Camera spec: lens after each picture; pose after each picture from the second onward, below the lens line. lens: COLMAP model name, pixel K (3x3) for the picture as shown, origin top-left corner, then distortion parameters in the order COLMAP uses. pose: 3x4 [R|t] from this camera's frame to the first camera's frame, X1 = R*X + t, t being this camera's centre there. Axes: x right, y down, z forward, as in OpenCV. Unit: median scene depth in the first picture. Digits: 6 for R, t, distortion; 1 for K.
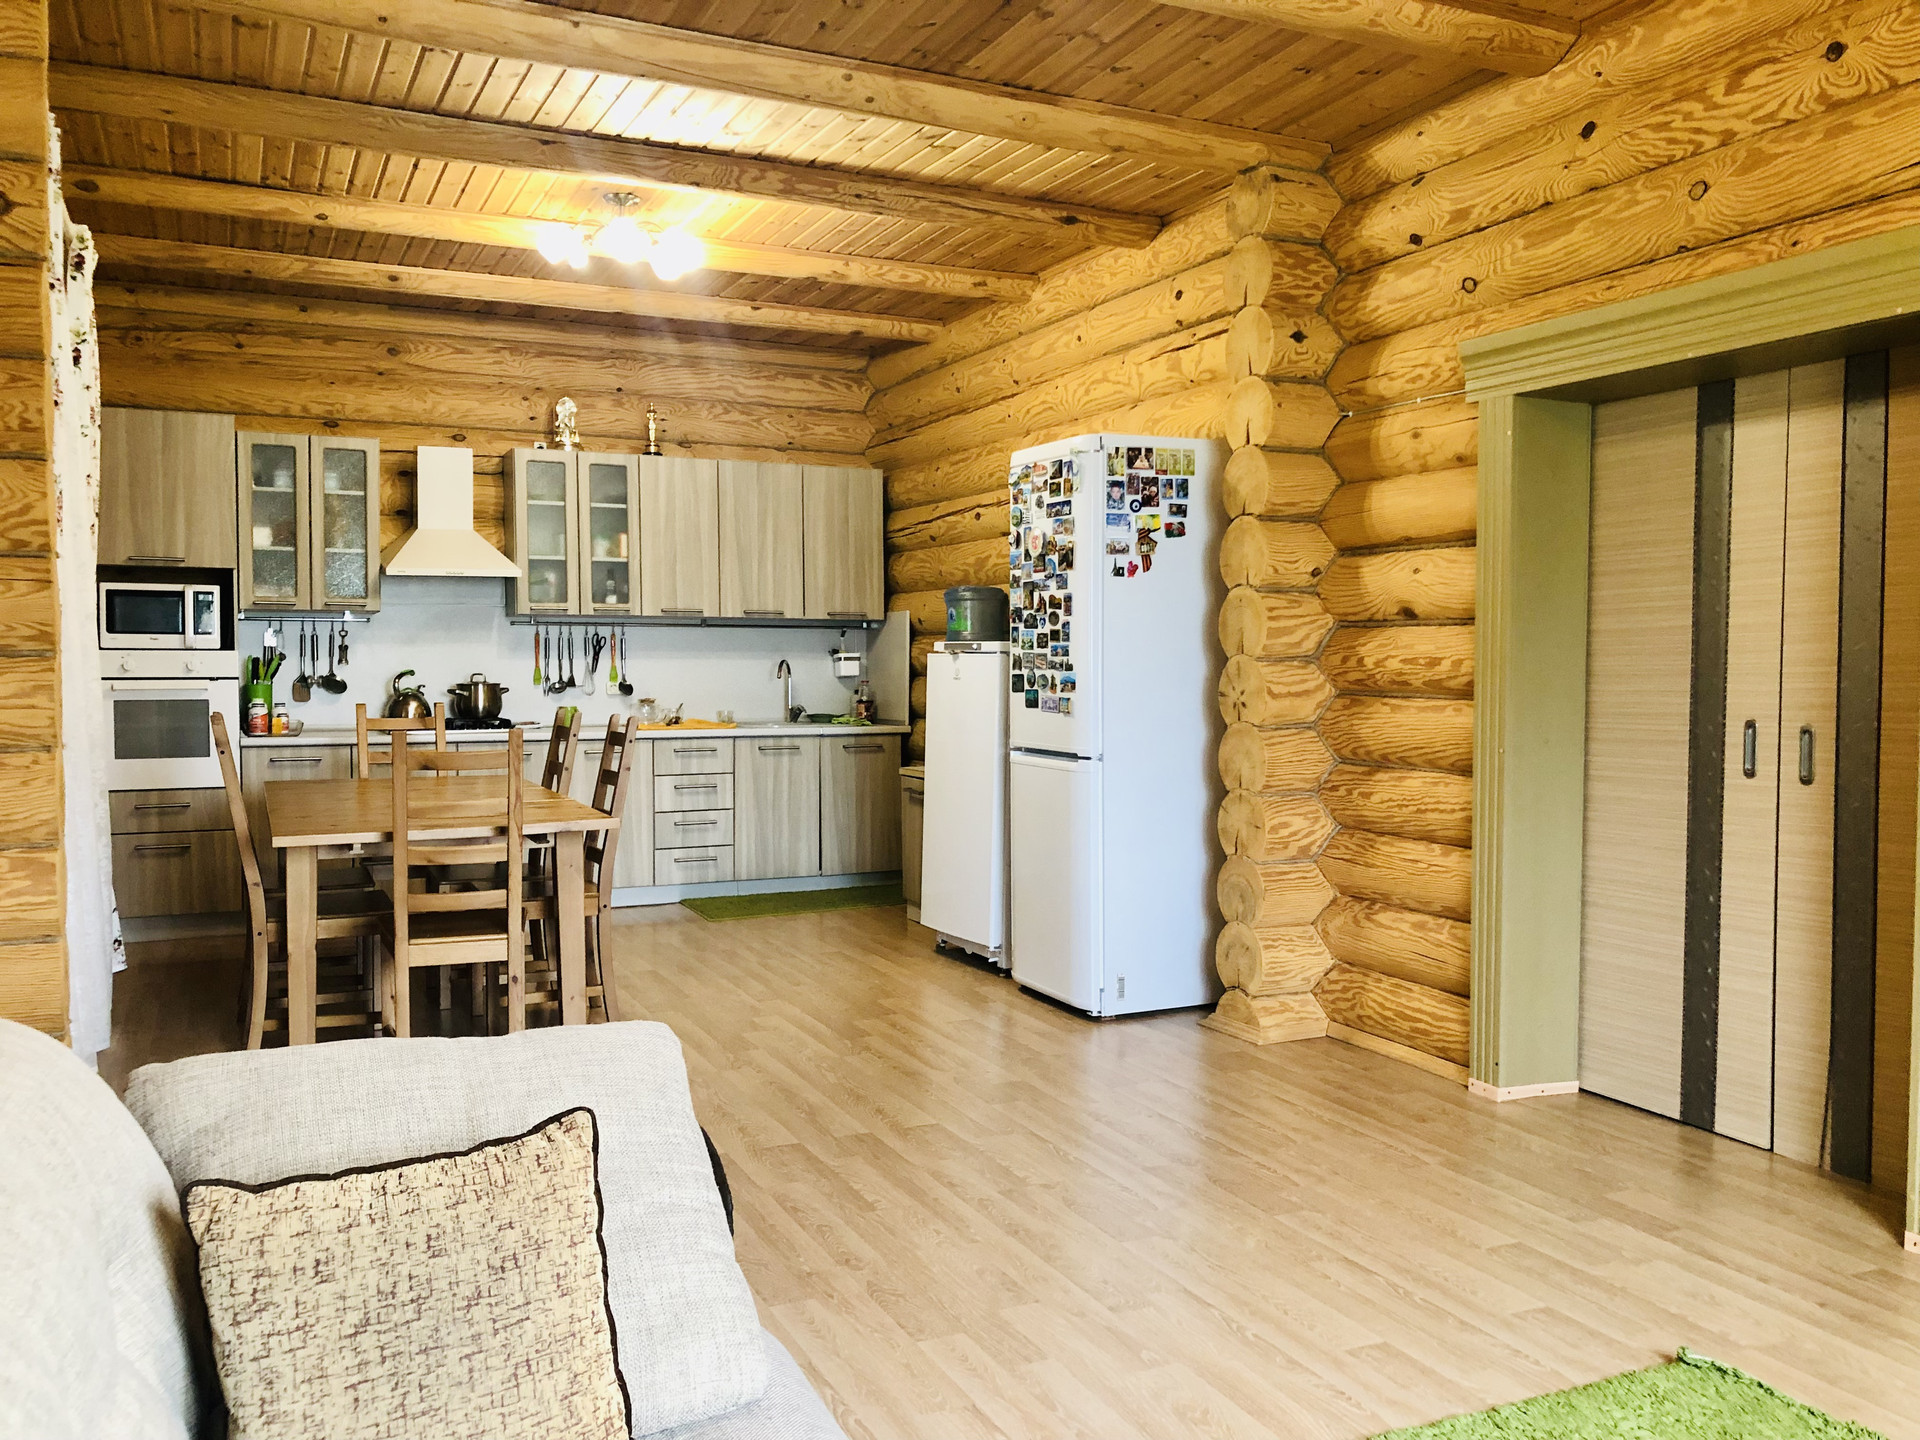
lens RADIAL K [[1581.0, 0, 940.6], [0, 1581.0, 757.5], [0, 0, 1]] dist [0.030679, -0.029597]
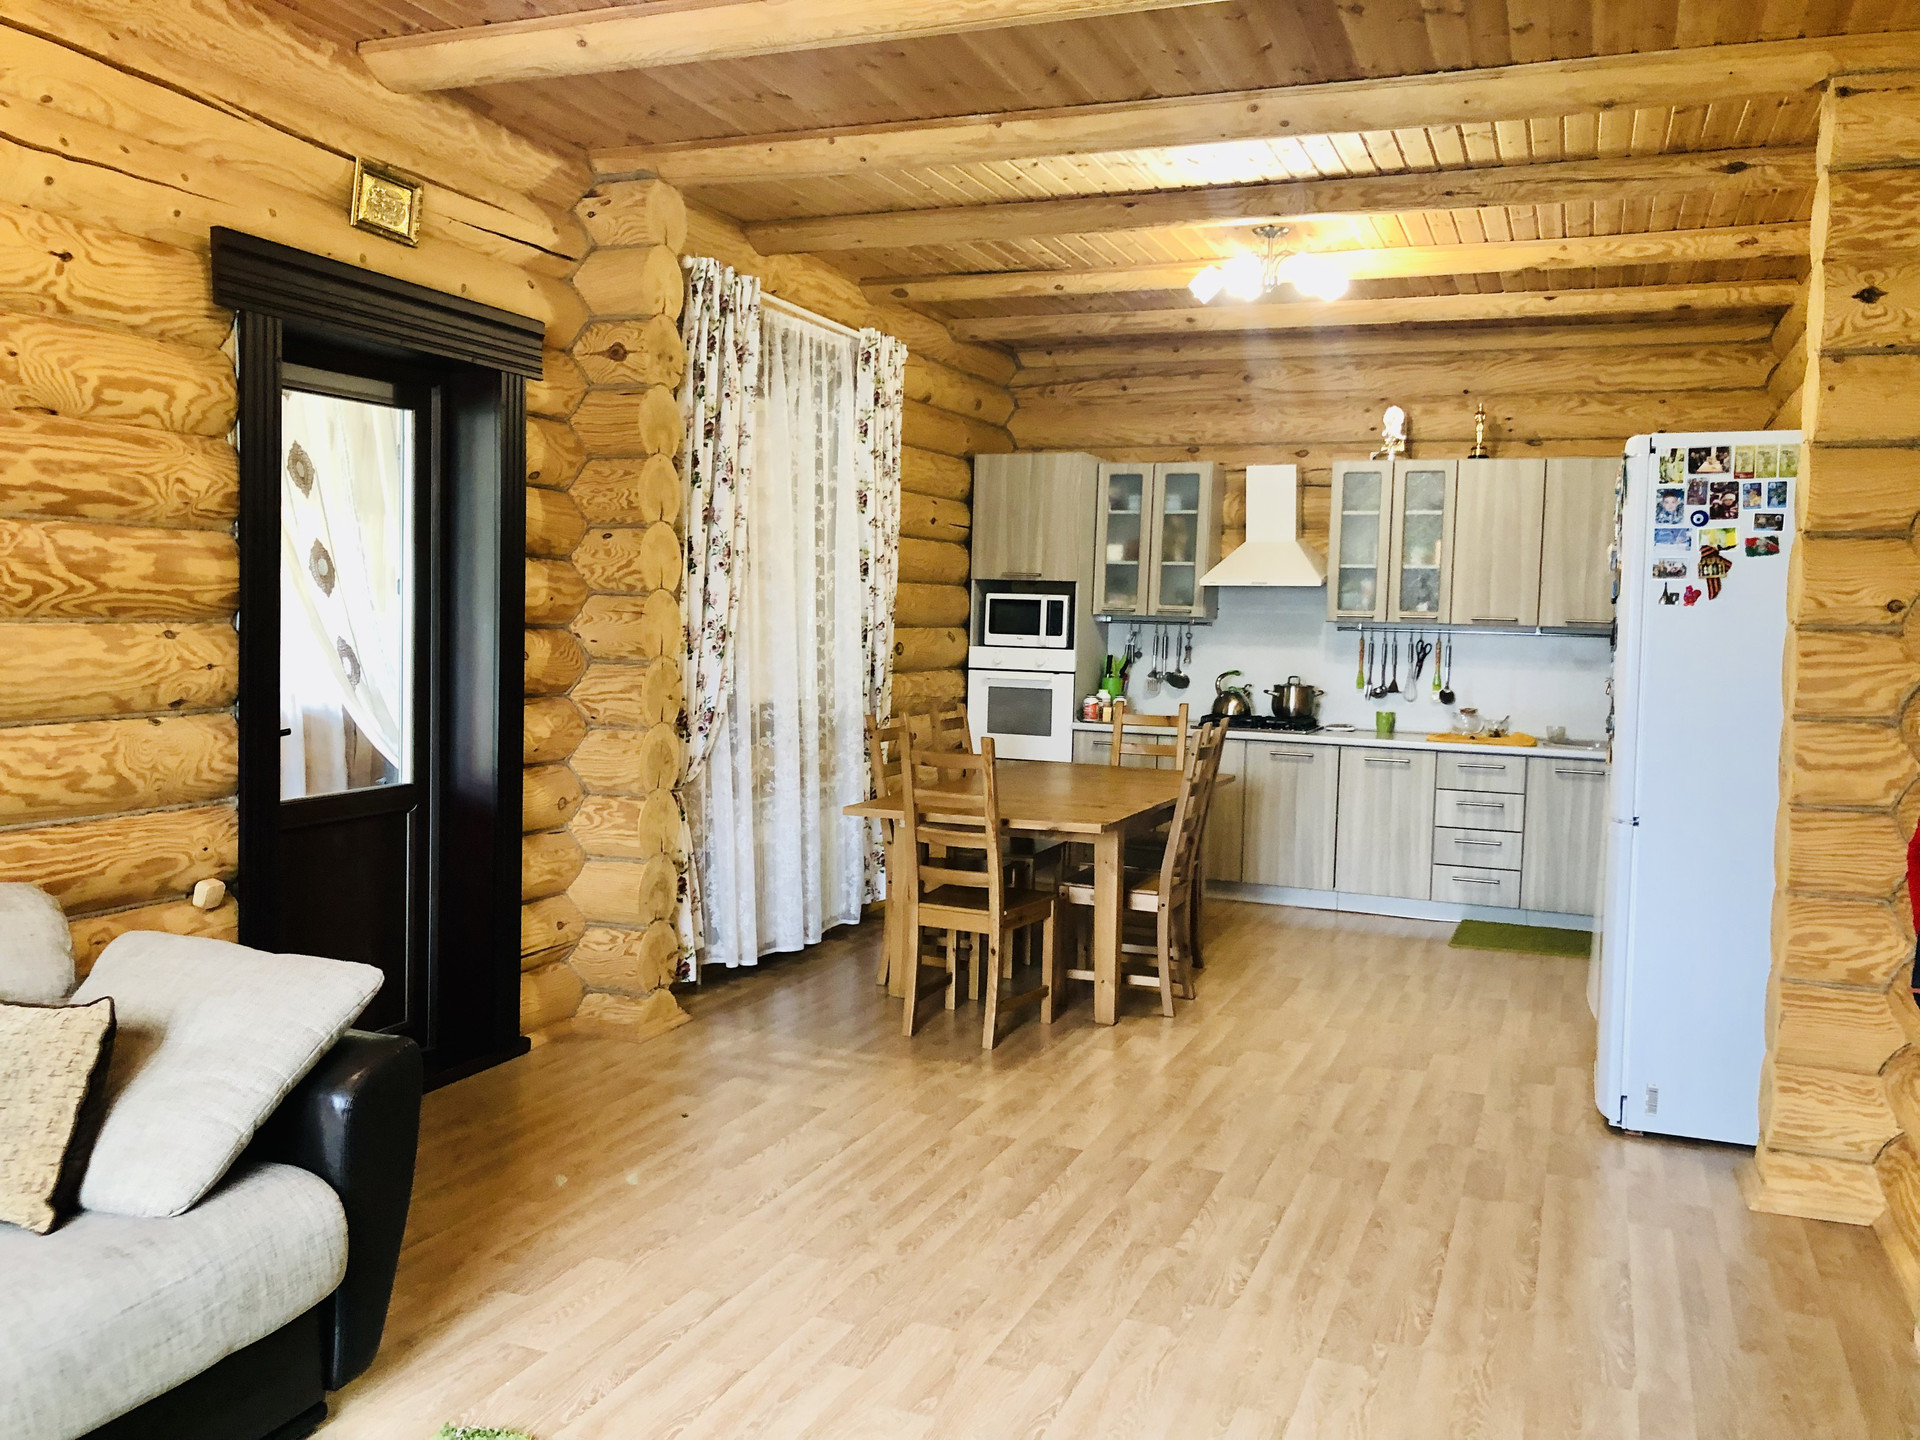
lens RADIAL K [[1581.0, 0, 952.3], [0, 1581.0, 731.7], [0, 0, 1]] dist [0.030679, -0.029597]
pose [[0.679021, 0.072821, -0.730498, 0.444749], [-0.071756, 0.996887, 0.032677, -0.046277], [0.730603, 0.030229, 0.682133, 0.154151]]
